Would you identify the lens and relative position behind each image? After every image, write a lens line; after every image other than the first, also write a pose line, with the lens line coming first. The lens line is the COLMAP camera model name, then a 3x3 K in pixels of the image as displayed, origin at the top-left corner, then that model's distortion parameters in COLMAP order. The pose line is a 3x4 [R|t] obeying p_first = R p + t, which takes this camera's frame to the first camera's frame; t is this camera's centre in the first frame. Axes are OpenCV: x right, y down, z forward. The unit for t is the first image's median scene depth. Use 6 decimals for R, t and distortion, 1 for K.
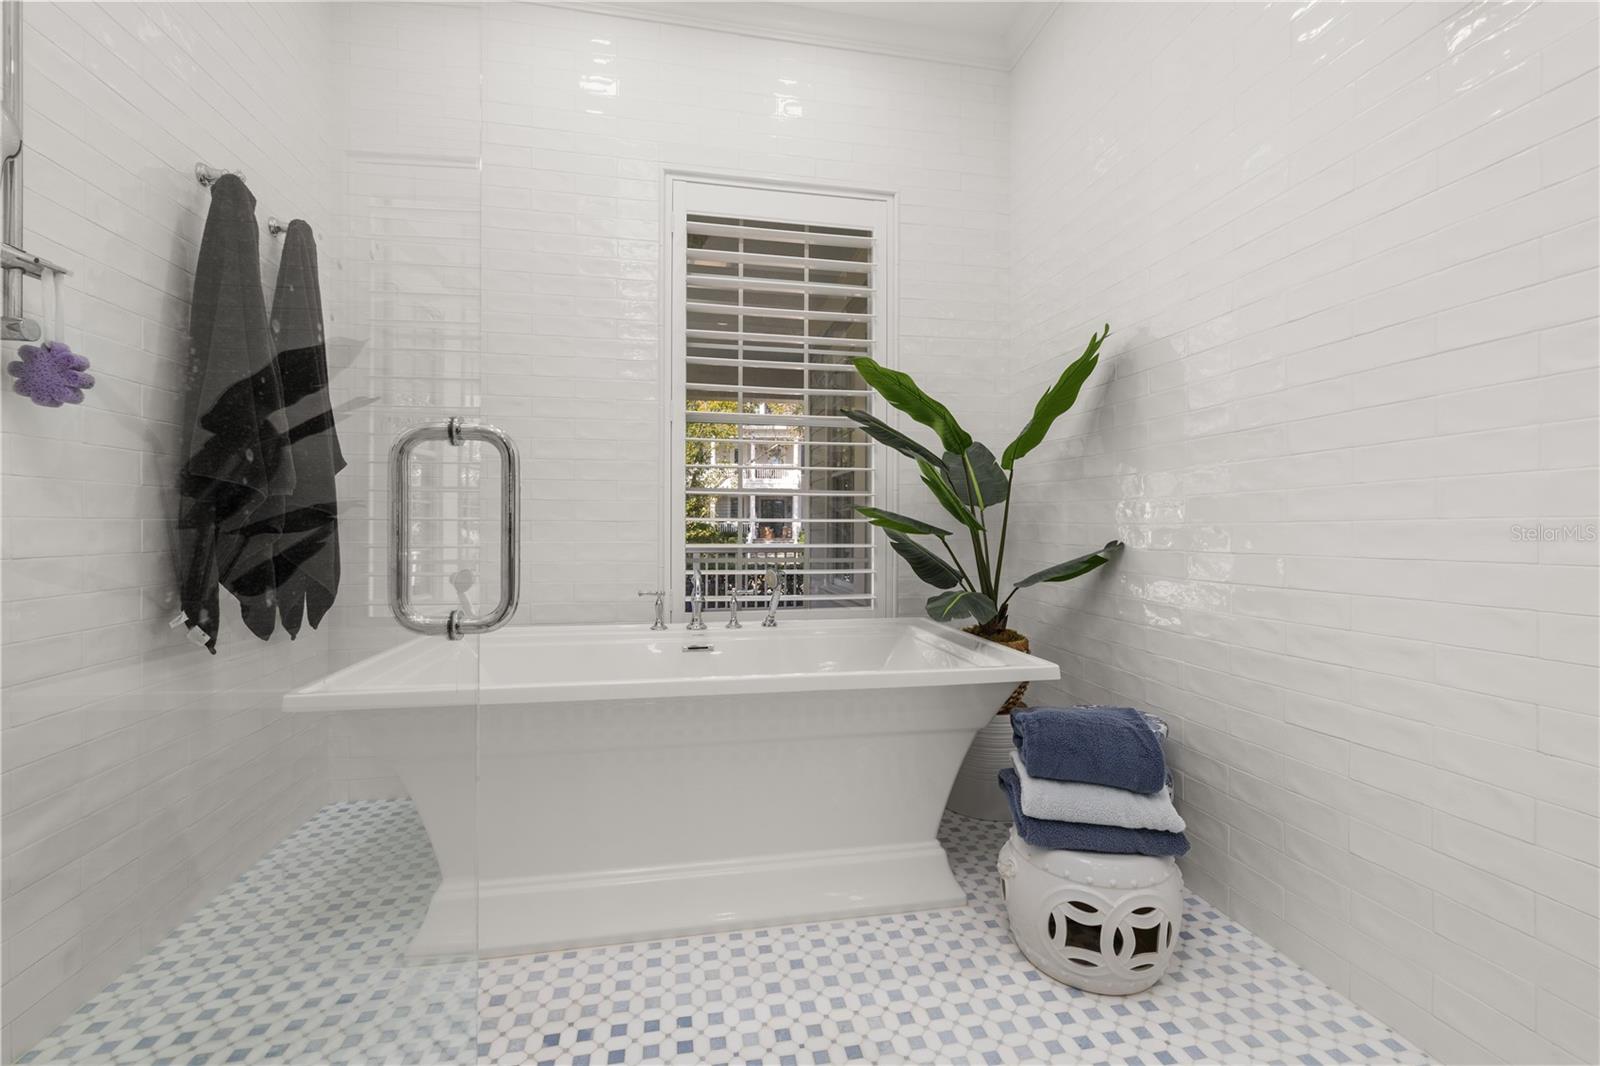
lens RADIAL K [[648.6, 0, 783.7], [0, 648.6, 530.7], [0, 0, 1]] dist [0.001143, 0.000093]
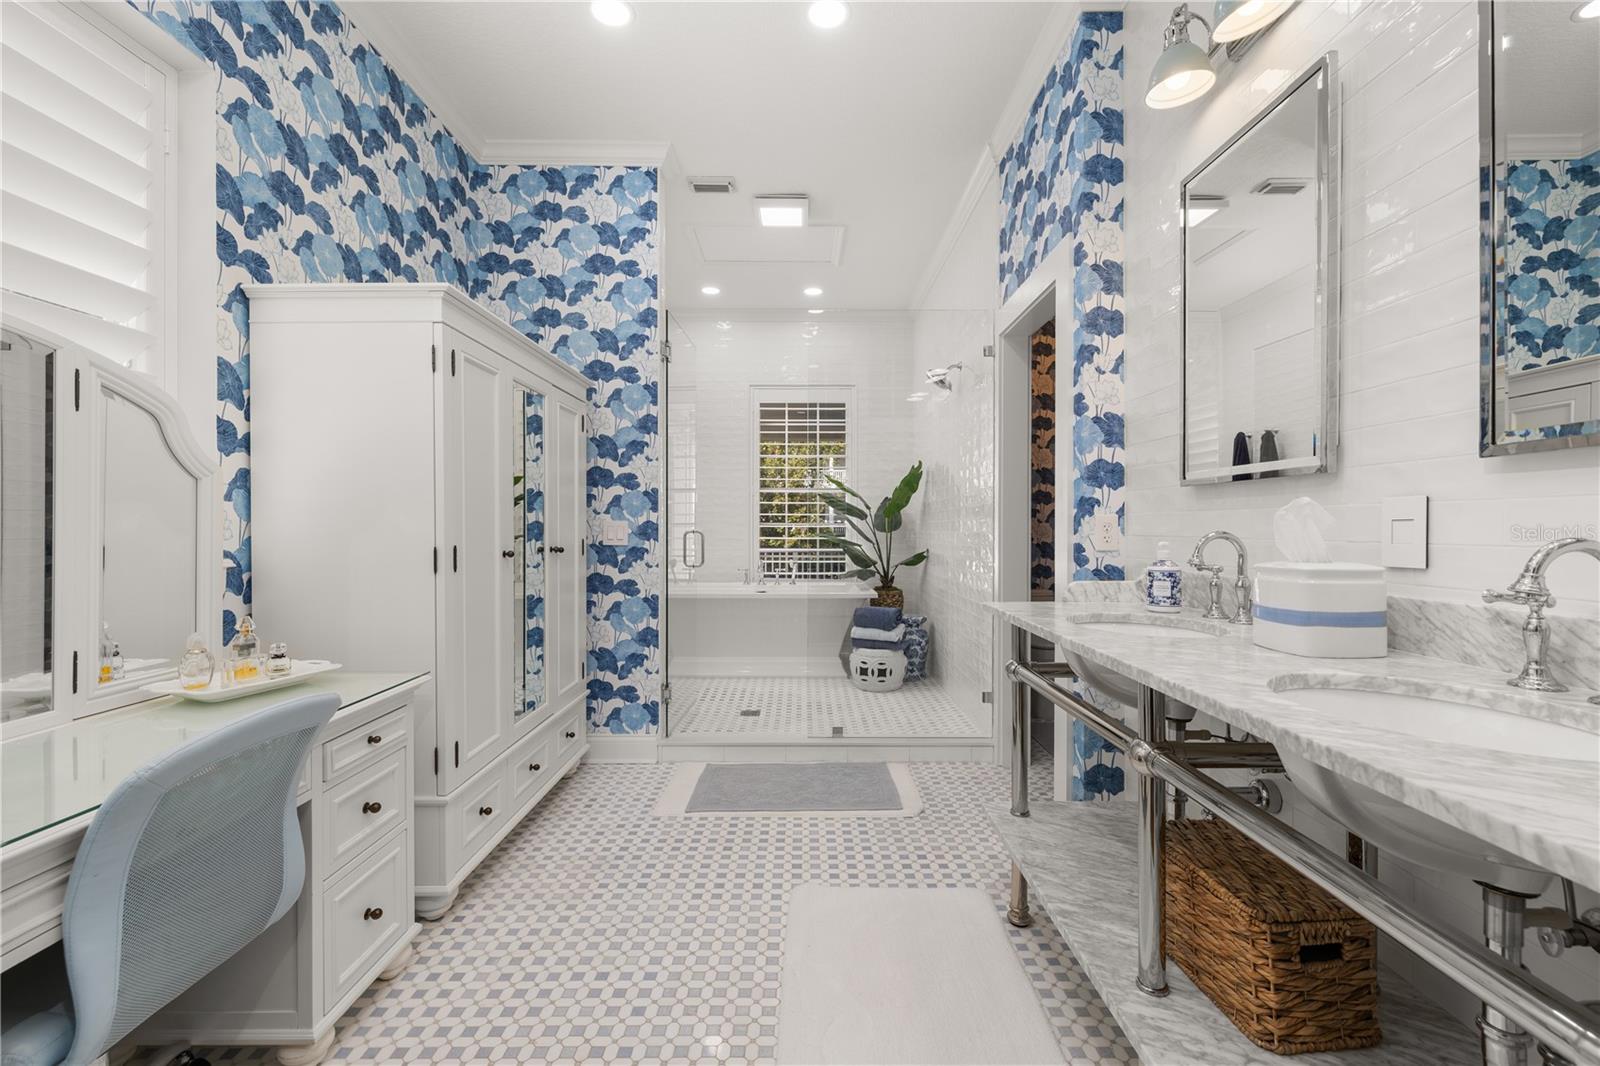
lens RADIAL K [[673.6, 0, 803.3], [0, 673.6, 527.6], [0, 0, 1]] dist [0.000700, 0.000192]
pose [[0.983364, -0.003452, -0.181614, 0.682874], [0.003484, 0.999994, -0.000143, -0.083835], [0.181614, -0.000493, 0.983370, -2.074106]]
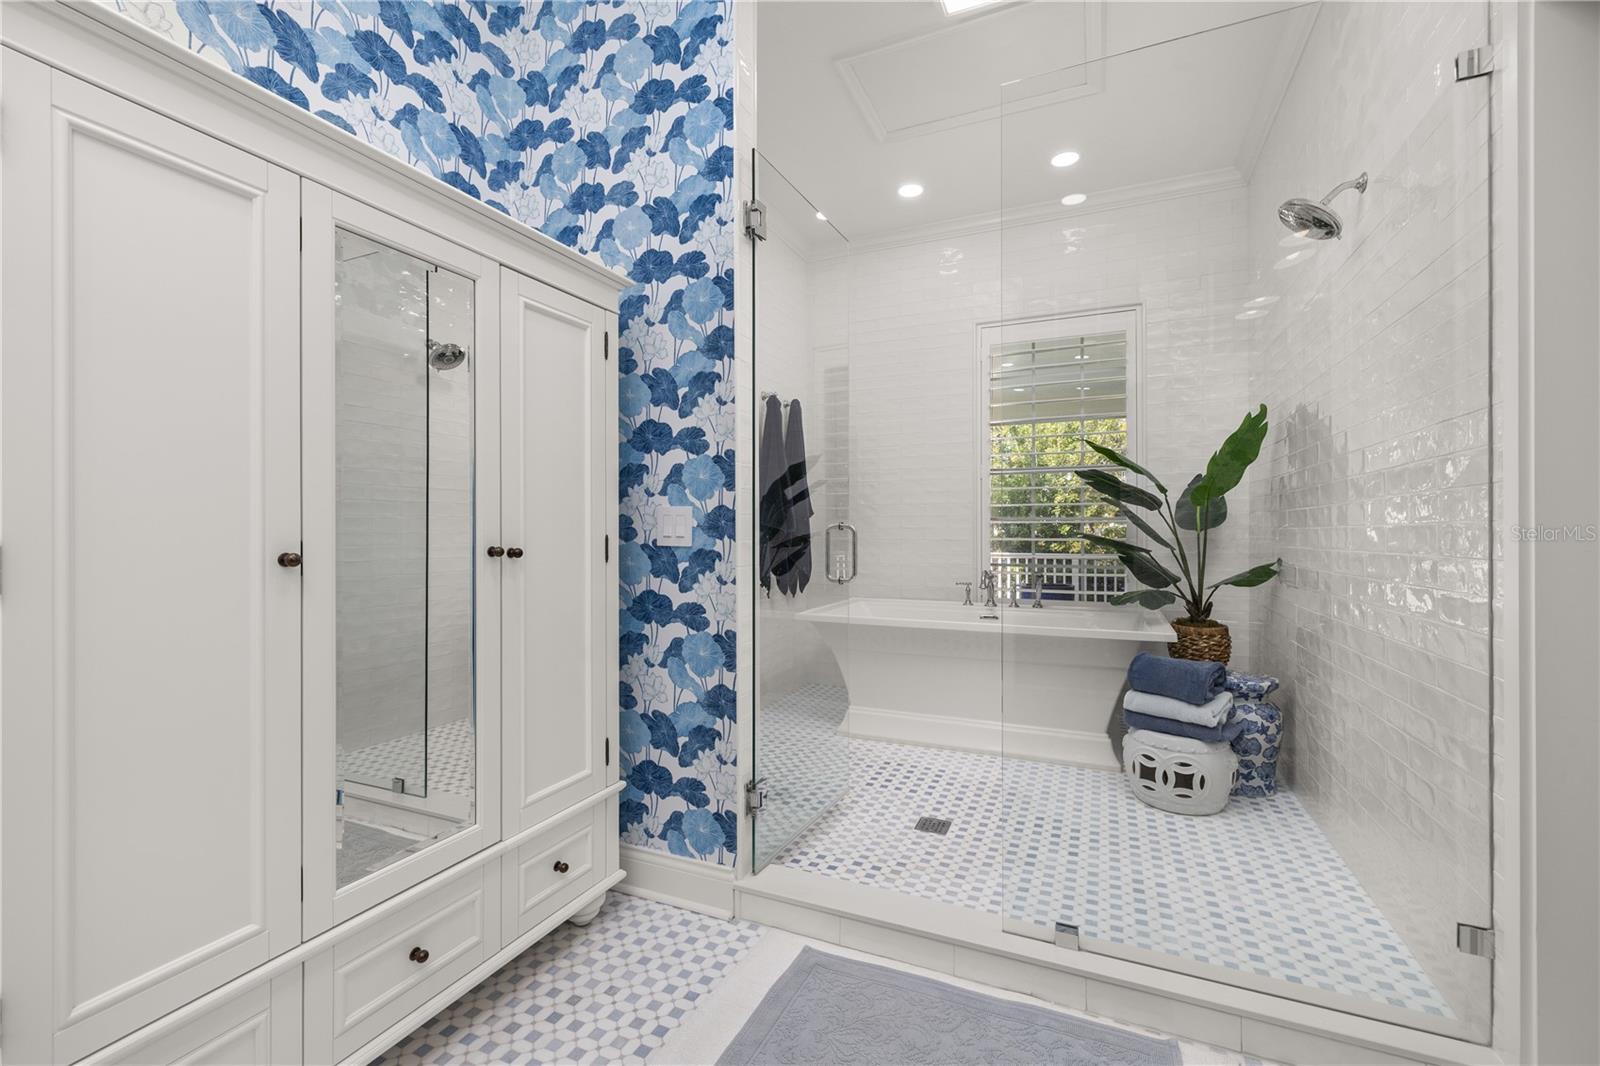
lens RADIAL K [[673.6, 0, 803.3], [0, 673.6, 527.6], [0, 0, 1]] dist [0.000700, 0.000192]
pose [[0.821869, -0.007076, -0.569633, 0.661246], [0.003557, 0.999967, -0.007289, -0.055543], [0.569666, 0.003964, 0.821867, -0.998634]]
